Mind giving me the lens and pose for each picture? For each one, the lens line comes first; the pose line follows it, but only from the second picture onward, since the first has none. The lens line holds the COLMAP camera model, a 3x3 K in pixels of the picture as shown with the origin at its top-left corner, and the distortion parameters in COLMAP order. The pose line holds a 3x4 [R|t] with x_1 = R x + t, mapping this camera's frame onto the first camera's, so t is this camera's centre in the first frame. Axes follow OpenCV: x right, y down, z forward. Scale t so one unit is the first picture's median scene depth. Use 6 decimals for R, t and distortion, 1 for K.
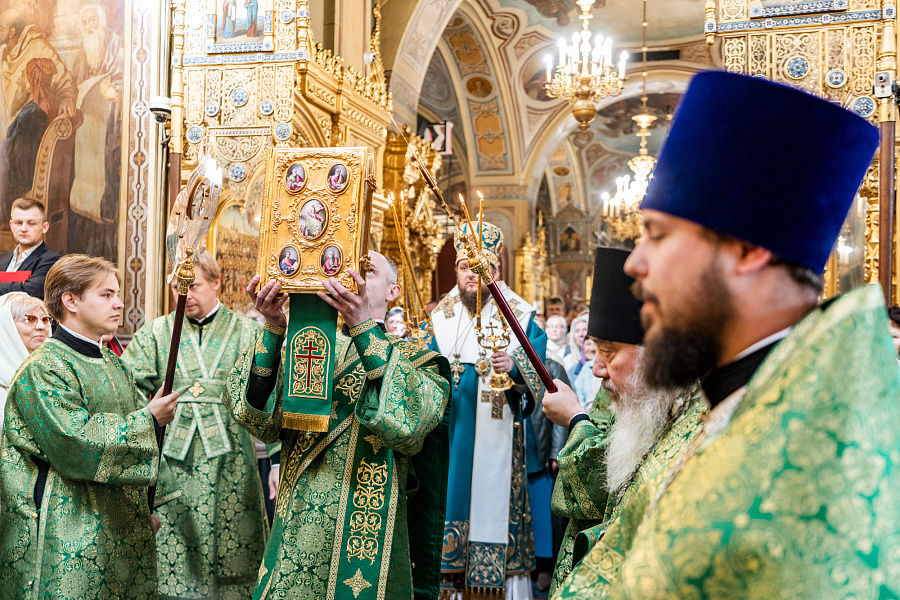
lens RADIAL K [[851.6, 0, 421.3], [0, 851.6, 293.0], [0, 0, 1]] dist [0.021567, 0.002758]
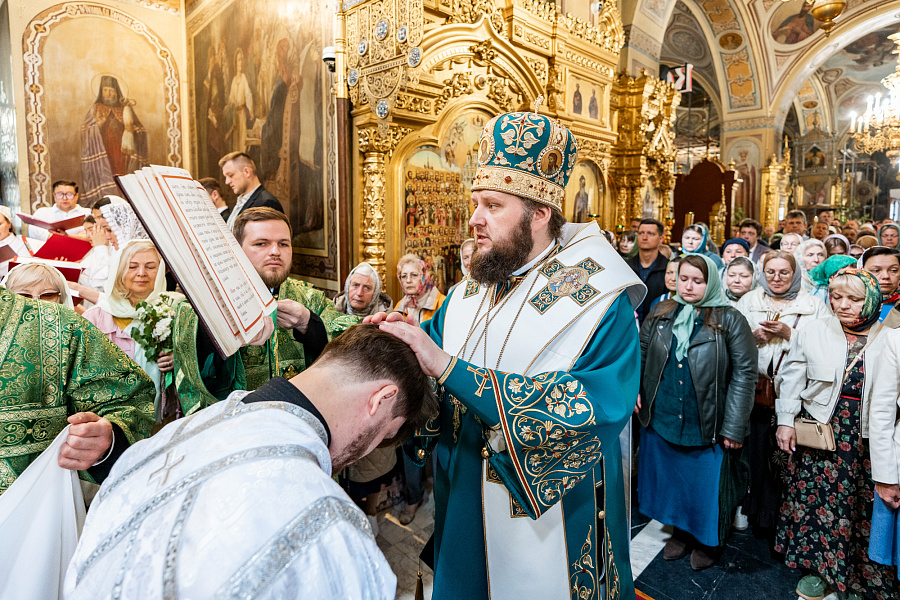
lens RADIAL K [[487.2, 0, 449.8], [0, 487.2, 249.0], [0, 0, 1]] dist [-0.002032, 0.000742]
pose [[0.890212, 0.011025, -0.455413, 0.047960], [0.030789, 0.995965, 0.084295, -0.010934], [0.454505, -0.089062, 0.886281, 0.225641]]
